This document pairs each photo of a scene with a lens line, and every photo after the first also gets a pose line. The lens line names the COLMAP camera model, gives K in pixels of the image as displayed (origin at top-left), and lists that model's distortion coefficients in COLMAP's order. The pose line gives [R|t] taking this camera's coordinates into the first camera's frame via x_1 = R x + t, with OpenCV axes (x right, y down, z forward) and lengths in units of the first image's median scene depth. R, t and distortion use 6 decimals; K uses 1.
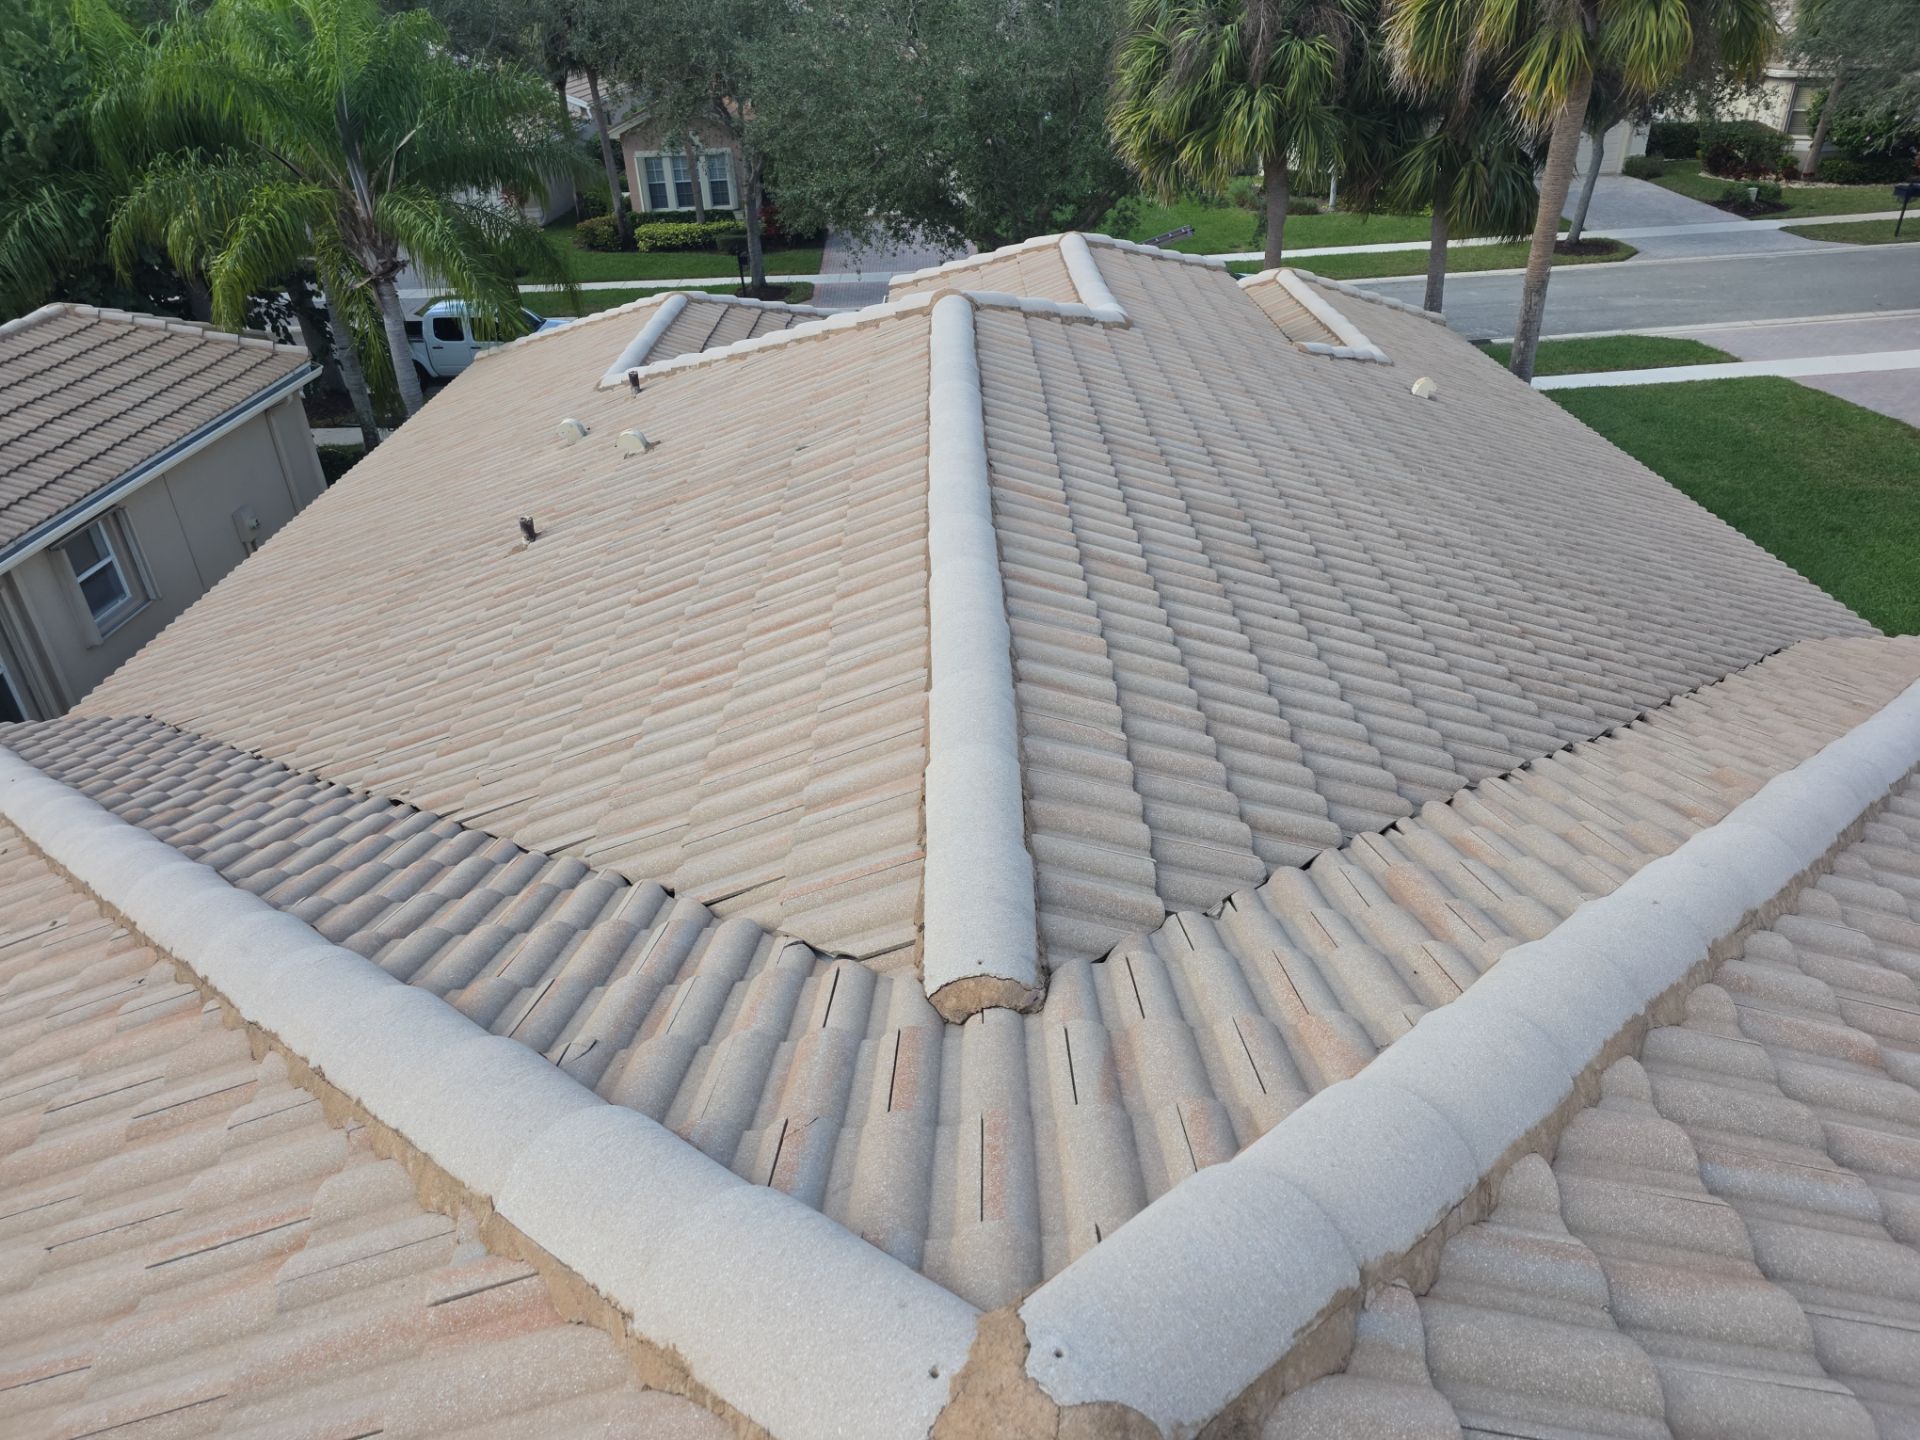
lens RADIAL K [[1219.0, 0, 960.0], [0, 1219.0, 720.0], [0, 0, 1]] dist [0.071578, -0.060636]
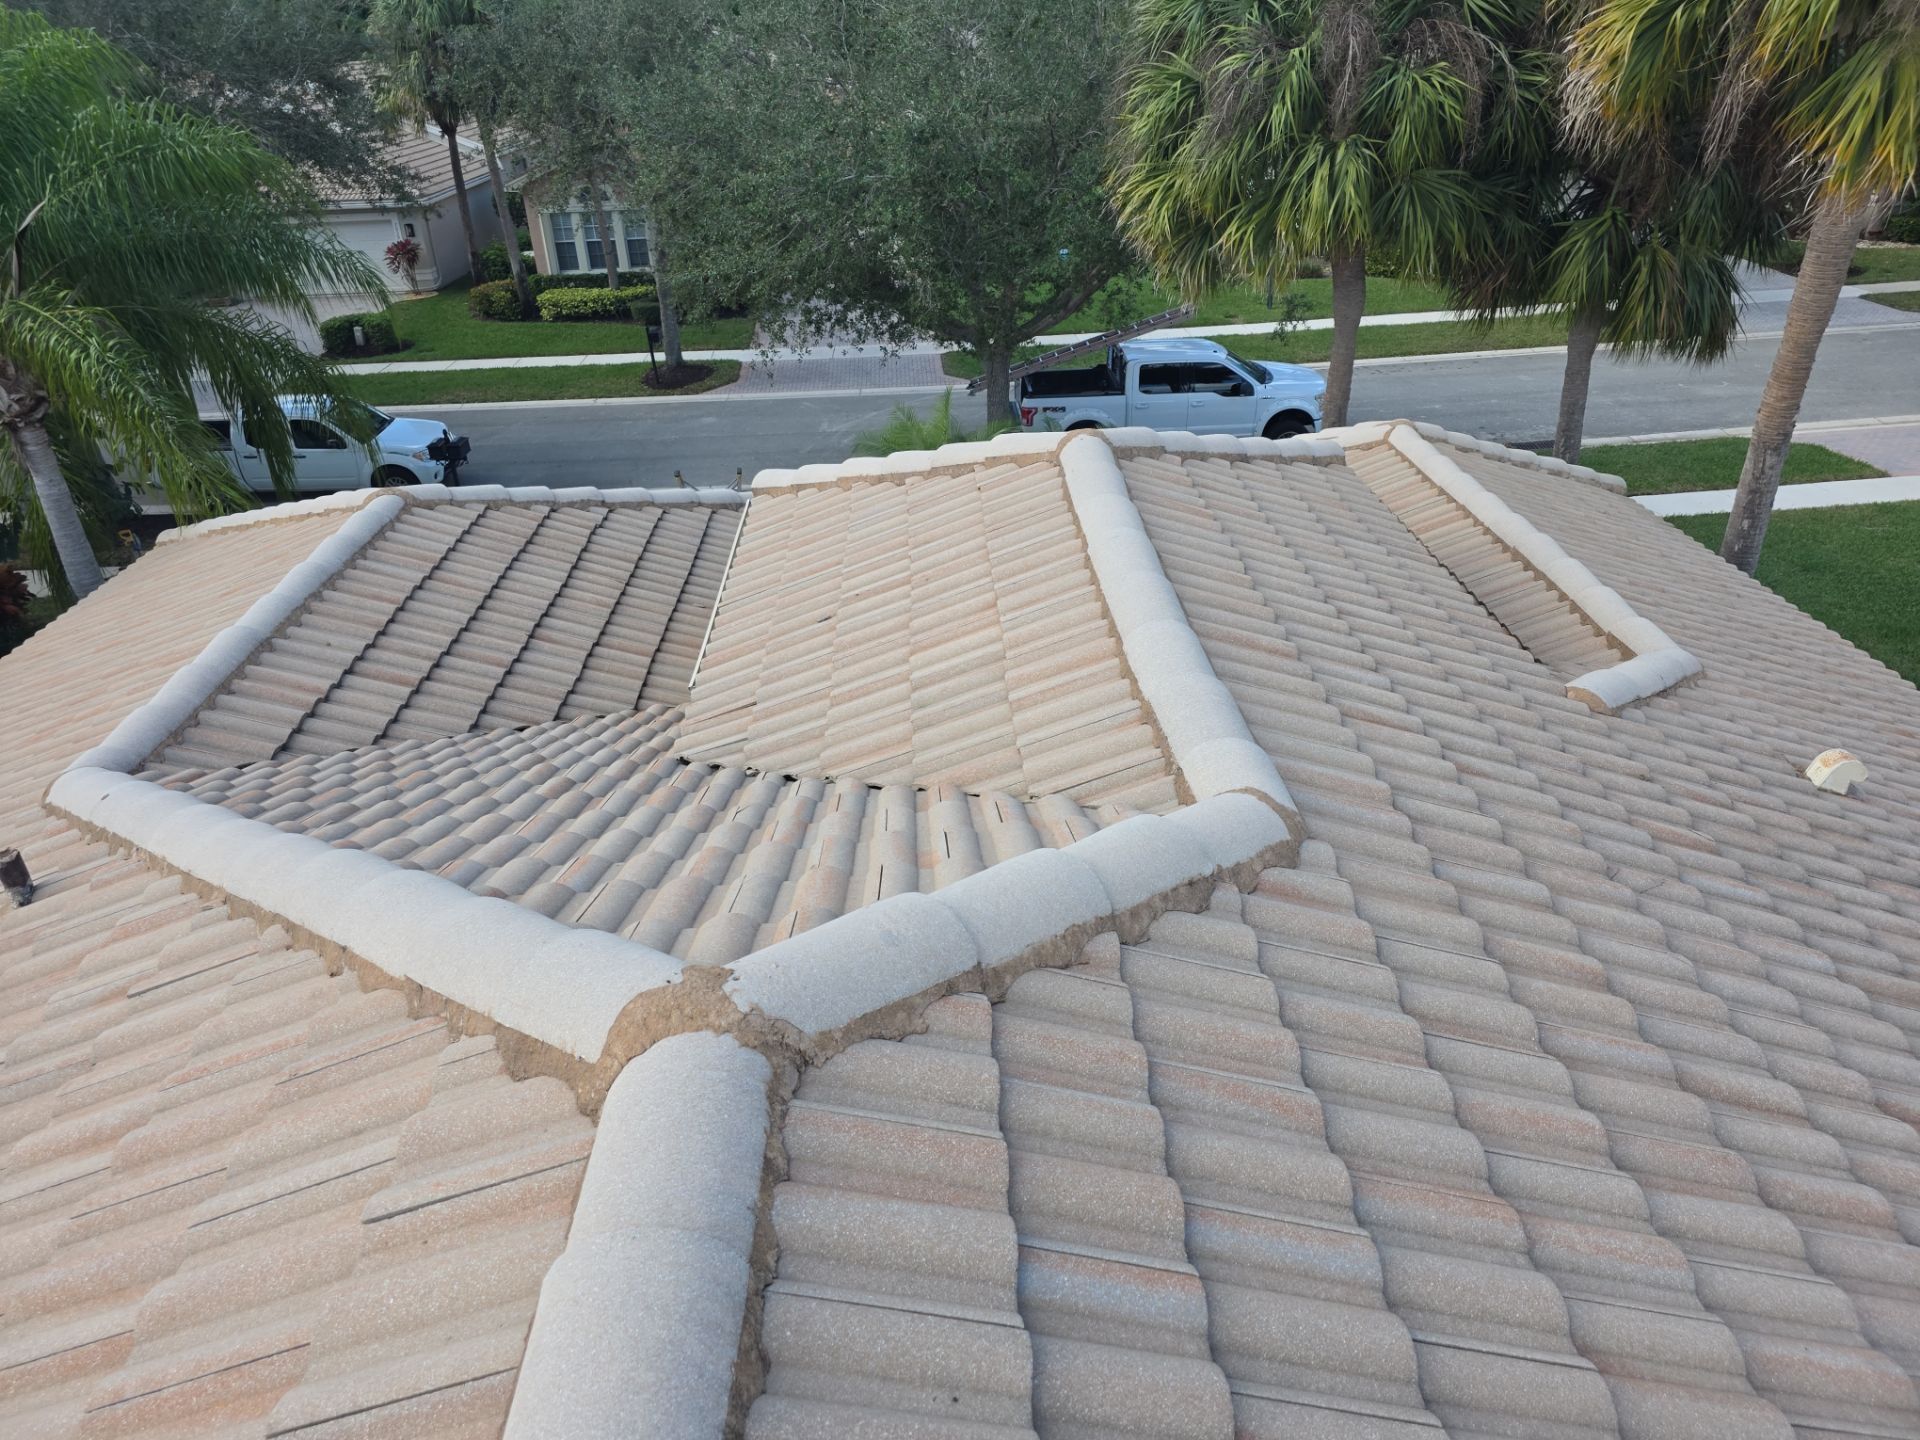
lens RADIAL K [[1219.0, 0, 960.0], [0, 1219.0, 720.0], [0, 0, 1]] dist [0.071578, -0.060636]
pose [[0.999642, -0.010756, 0.024494, 0.013851], [0.011443, 0.999541, -0.028062, -0.137349], [-0.024181, 0.028333, 0.999306, 0.261106]]
